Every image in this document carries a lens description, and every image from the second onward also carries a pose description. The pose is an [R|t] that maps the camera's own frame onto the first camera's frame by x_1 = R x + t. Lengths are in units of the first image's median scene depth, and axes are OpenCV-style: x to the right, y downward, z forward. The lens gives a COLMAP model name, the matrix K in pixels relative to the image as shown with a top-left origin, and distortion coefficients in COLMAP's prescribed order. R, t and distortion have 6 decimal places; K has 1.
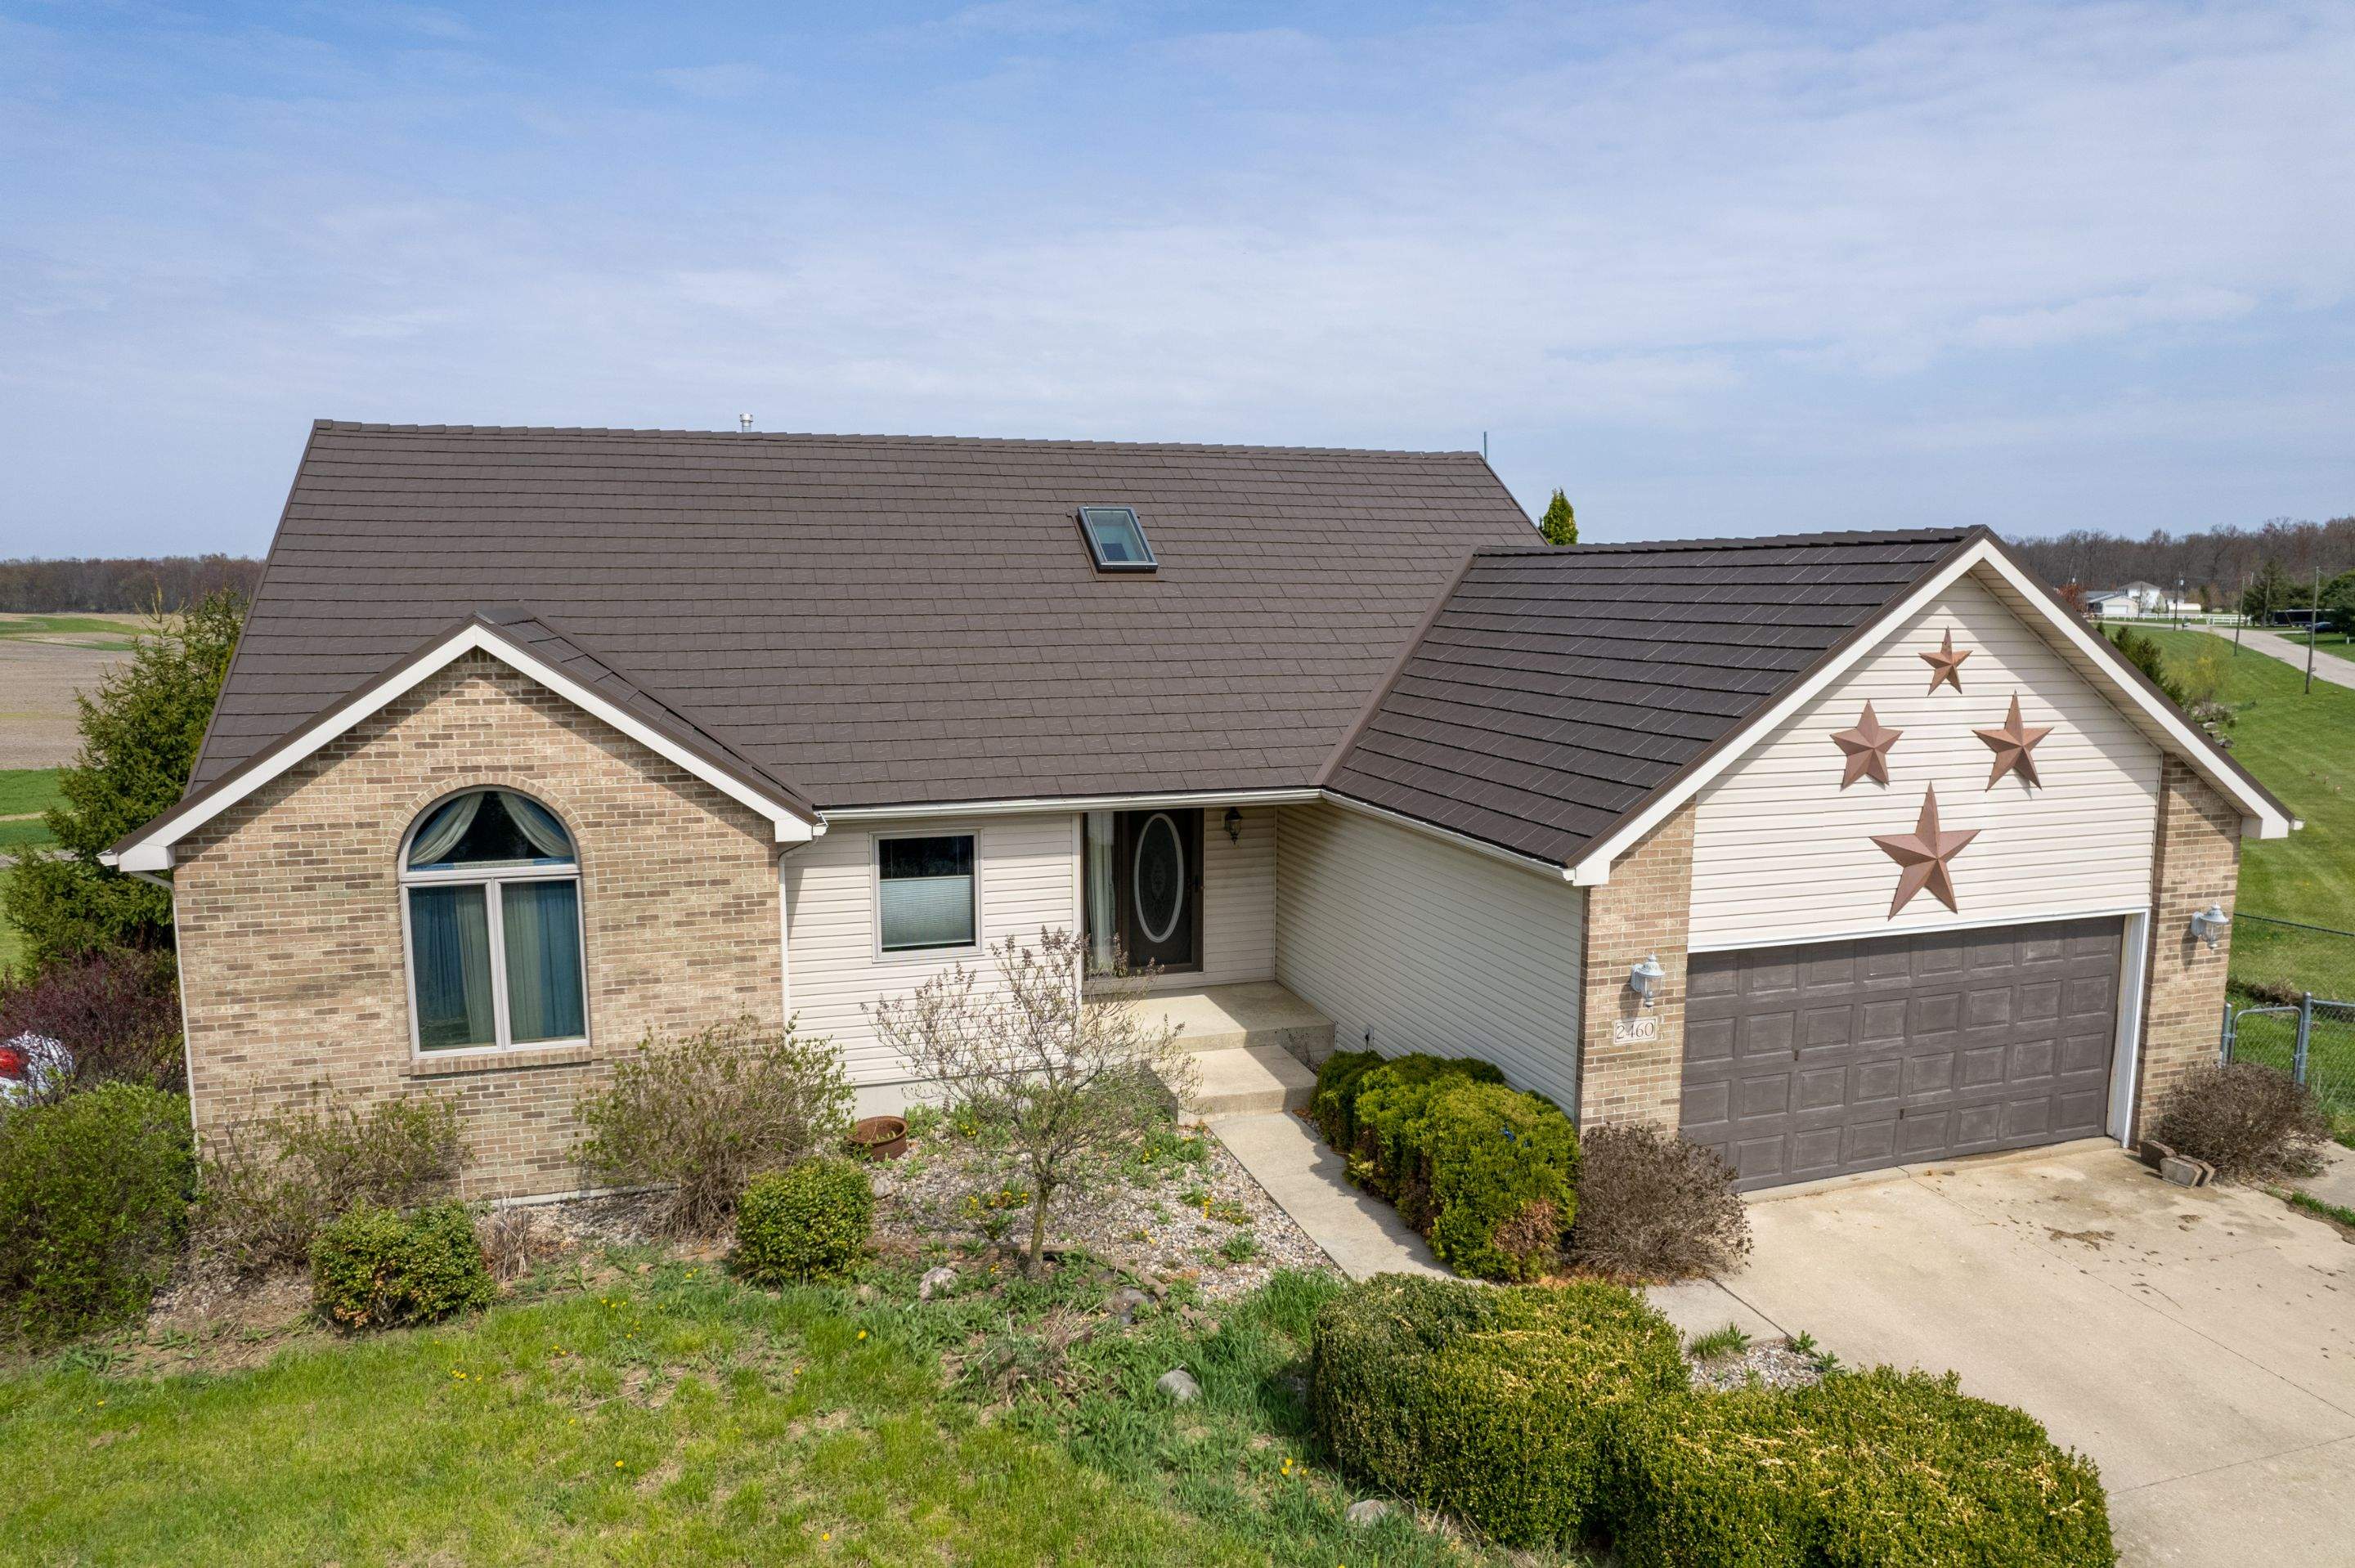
lens RADIAL K [[1497.0, 0, 1165.0], [0, 1497.0, 792.8], [0, 0, 1]] dist [-0.078801, 0.072242]
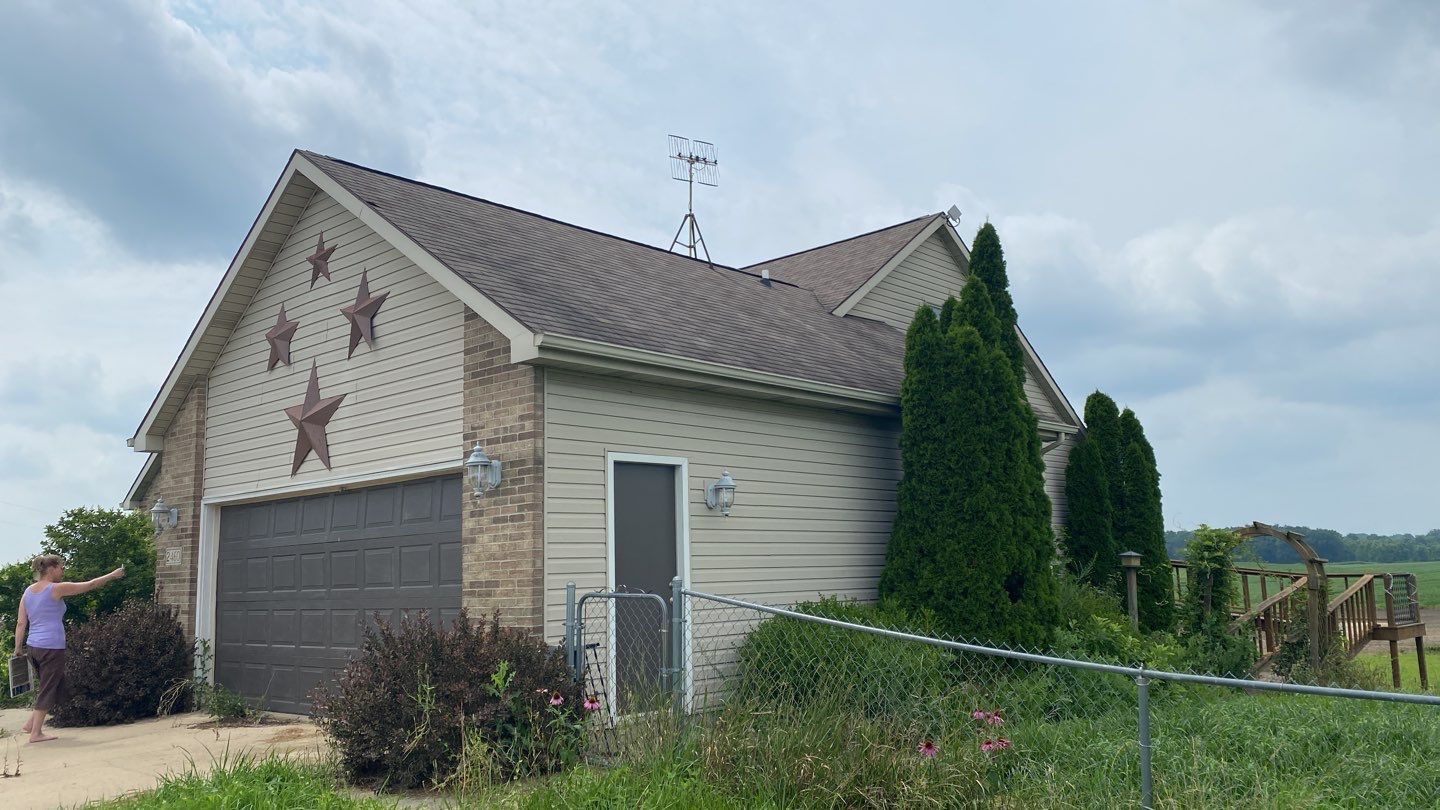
lens RADIAL K [[1091.1, 0, 699.9], [0, 1091.1, 404.3], [0, 0, 1]] dist [0.097212, -0.166581]
pose [[0.499281, -0.146488, -0.853967, 1.428412], [-0.091180, 0.971248, -0.219915, 0.195132], [0.861629, 0.187664, 0.471569, 0.858695]]
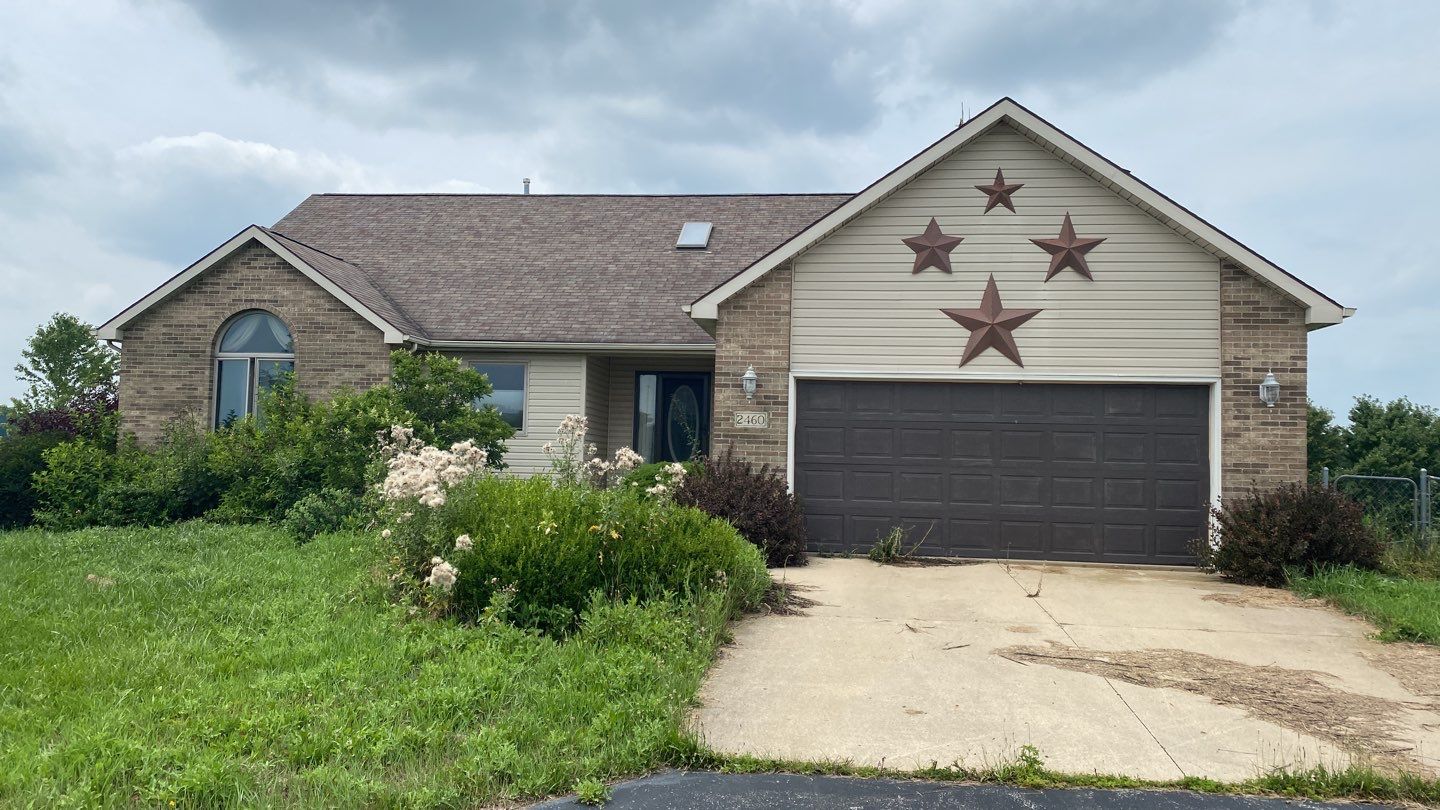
lens RADIAL K [[1088.8, 0, 712.6], [0, 1088.8, 399.1], [0, 0, 1]] dist [0.051987, -0.071614]
pose [[0.910558, -0.000174, -0.413381, 0.716398], [-0.080083, 0.980981, -0.176811, 0.327335], [0.405550, 0.194102, 0.893226, -0.048657]]
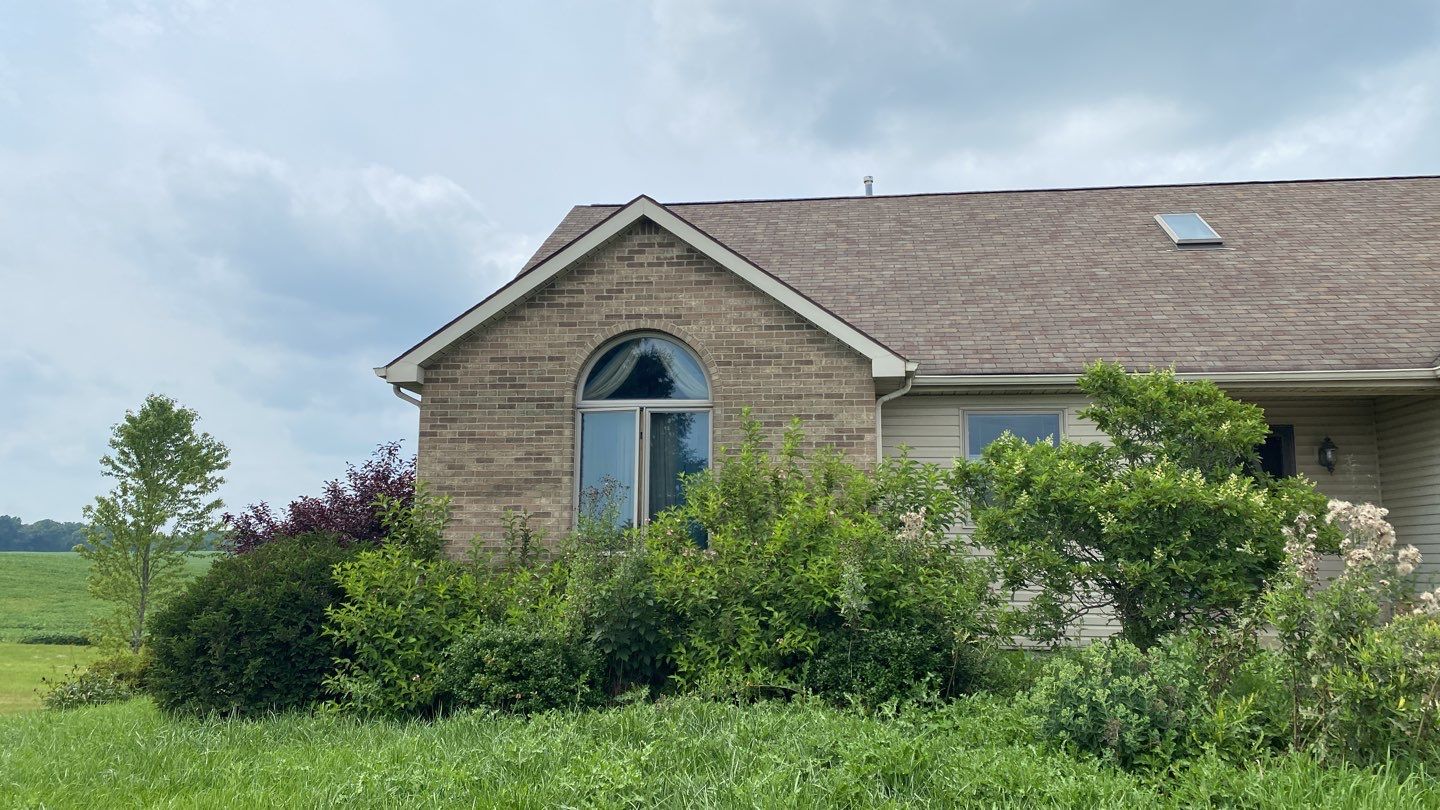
lens RADIAL K [[1075.1, 0, 720.0], [0, 1075.1, 405.0], [0, 0, 1]] dist [0.176707, -0.447341]
pose [[0.911600, -0.050500, -0.407964, -0.034453], [-0.061664, 0.964397, -0.257167, 0.286682], [0.406427, 0.259591, 0.876031, 0.247472]]
